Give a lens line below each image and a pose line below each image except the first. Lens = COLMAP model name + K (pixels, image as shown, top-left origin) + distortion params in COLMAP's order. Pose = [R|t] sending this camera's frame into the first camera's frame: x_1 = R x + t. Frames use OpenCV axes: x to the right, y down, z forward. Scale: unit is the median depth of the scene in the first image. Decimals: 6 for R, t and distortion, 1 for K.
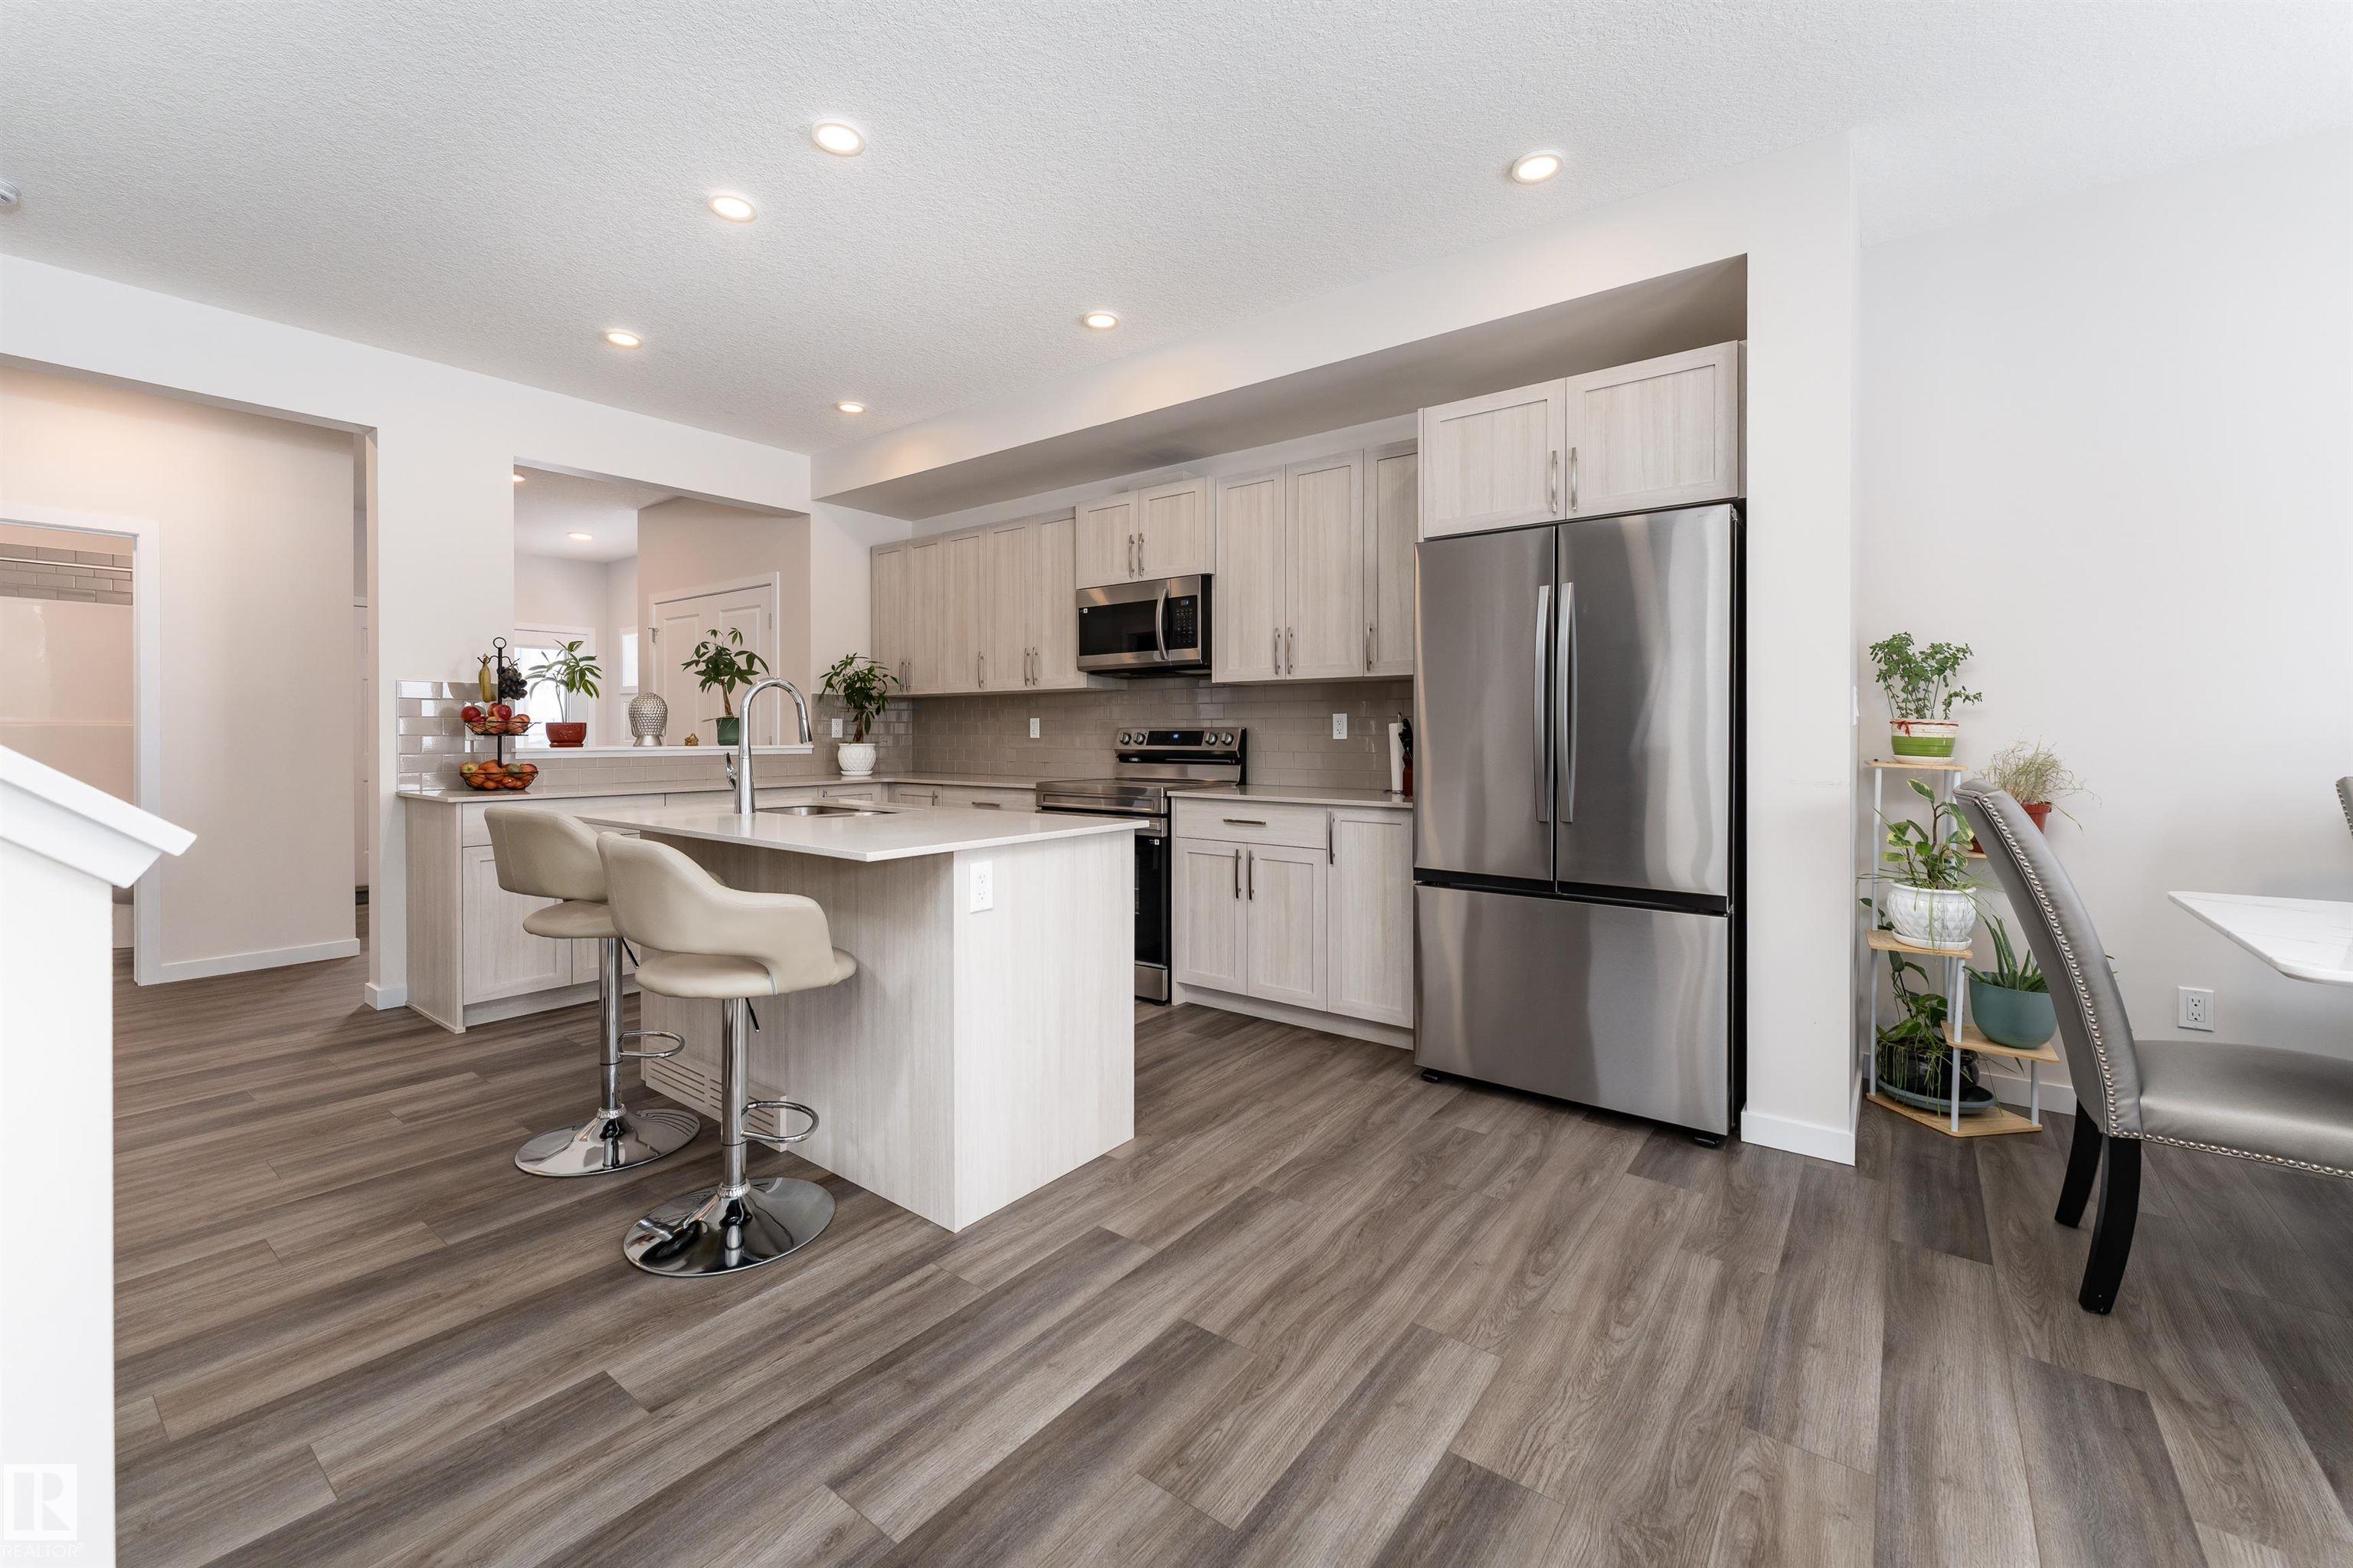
lens RADIAL K [[956.0, 0, 1165.3], [0, 956.0, 738.0], [0, 0, 1]] dist [-0.000251, 0.000804]
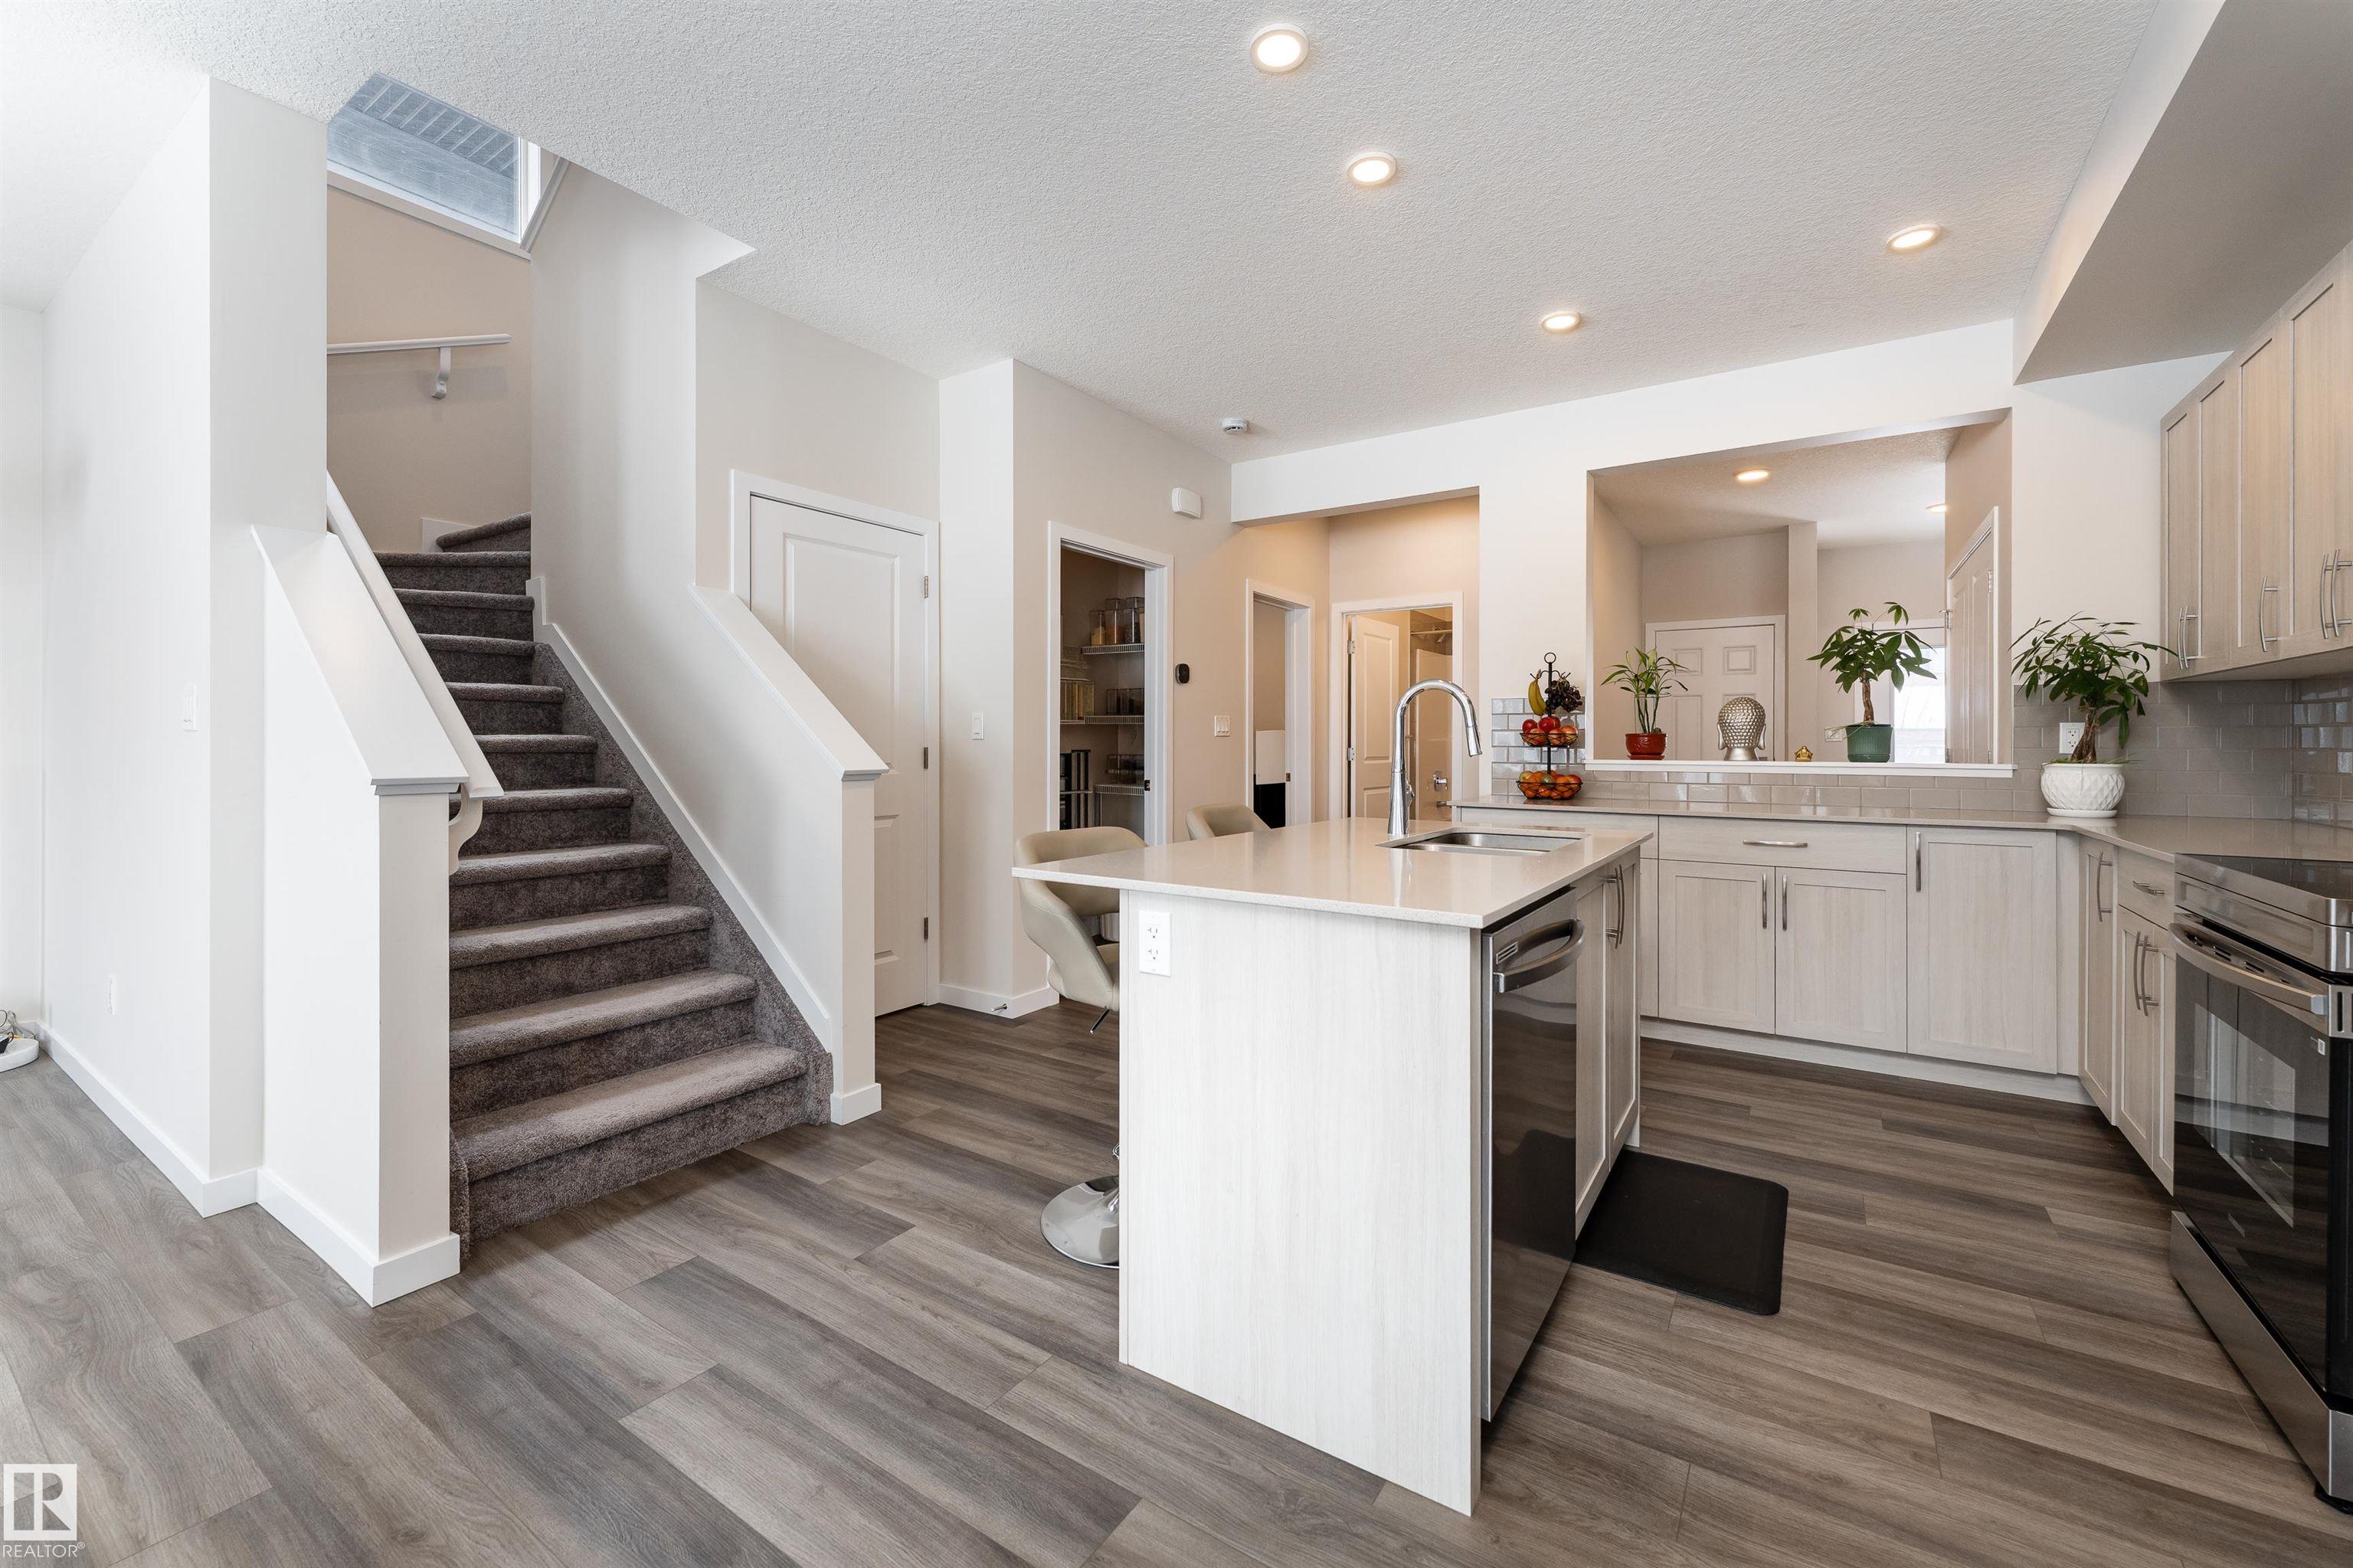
lens RADIAL K [[956.0, 0, 1178.3], [0, 956.0, 745.0], [0, 0, 1]] dist [-0.000251, 0.000804]
pose [[0.072478, 0.002665, -0.997366, 0.434004], [-0.008411, 0.999963, 0.002061, -0.004292], [0.997335, 0.008239, 0.072497, 0.725979]]
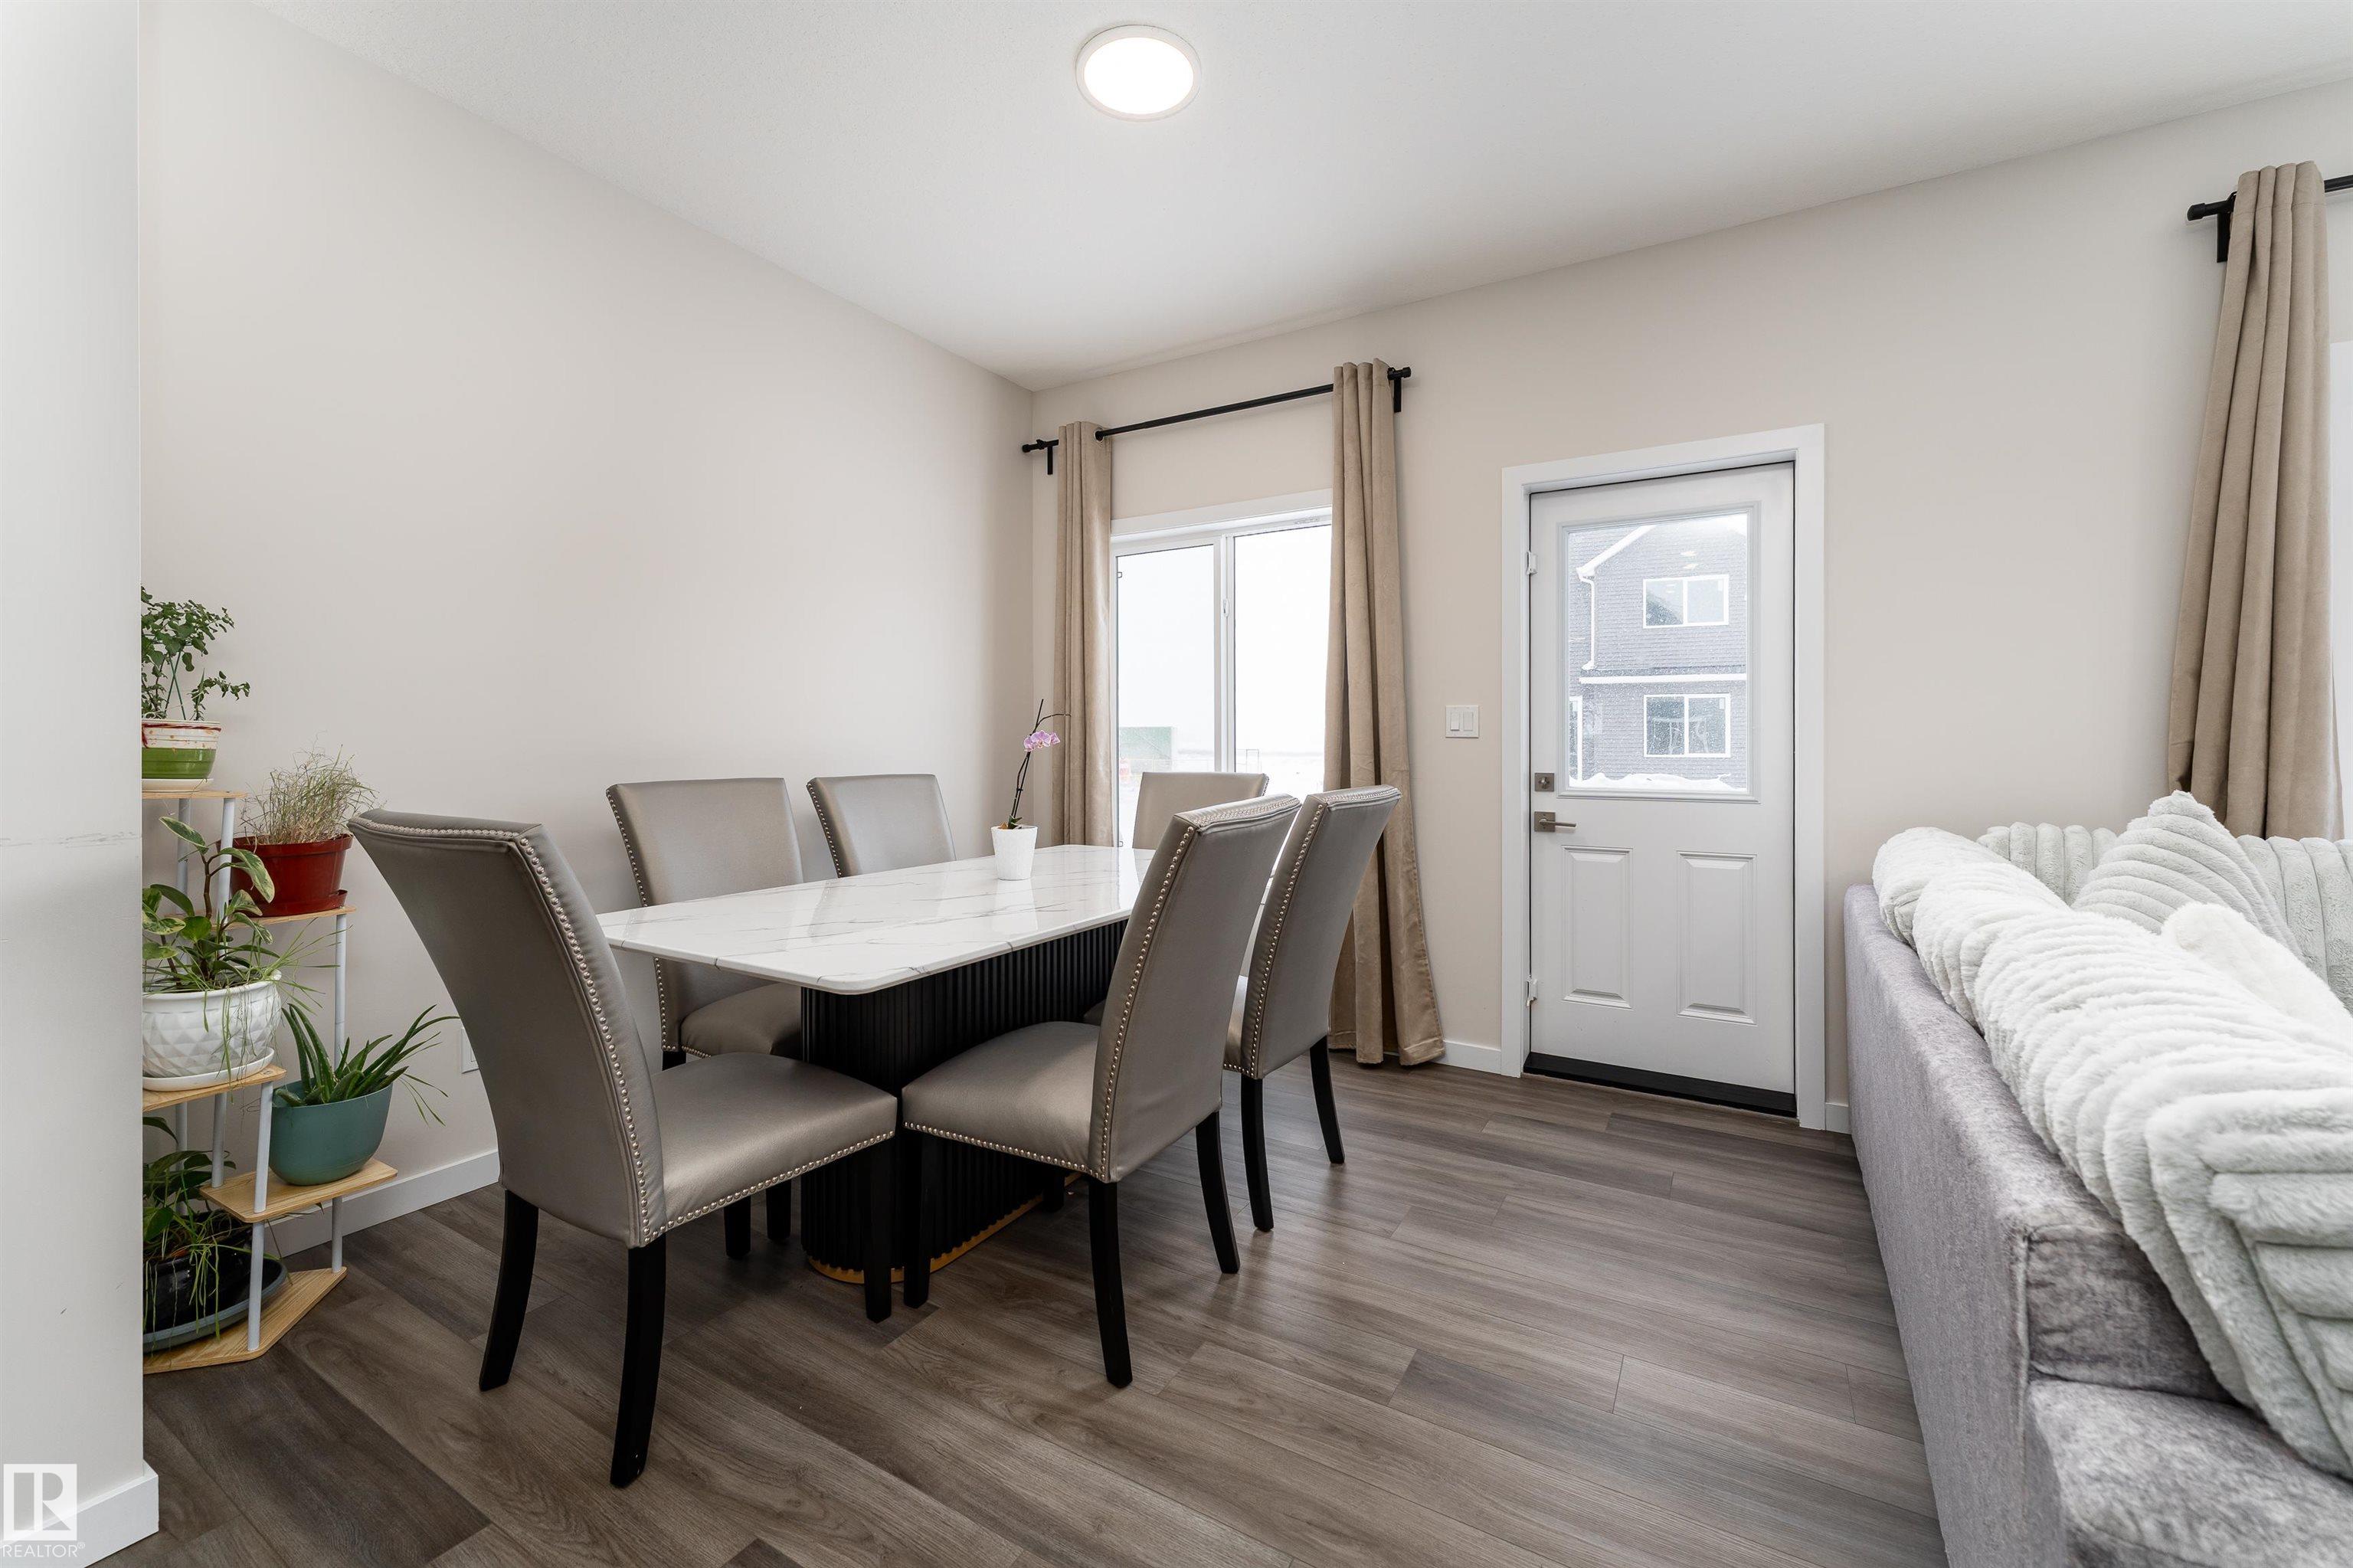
lens RADIAL K [[956.0, 0, 1175.0], [0, 956.0, 741.6], [0, 0, 1]] dist [-0.000251, 0.000804]
pose [[-0.123099, 0.002249, 0.992392, 0.087112], [0.003384, 0.999993, -0.001846, -0.002019], [-0.992389, 0.003131, -0.123106, 0.413808]]
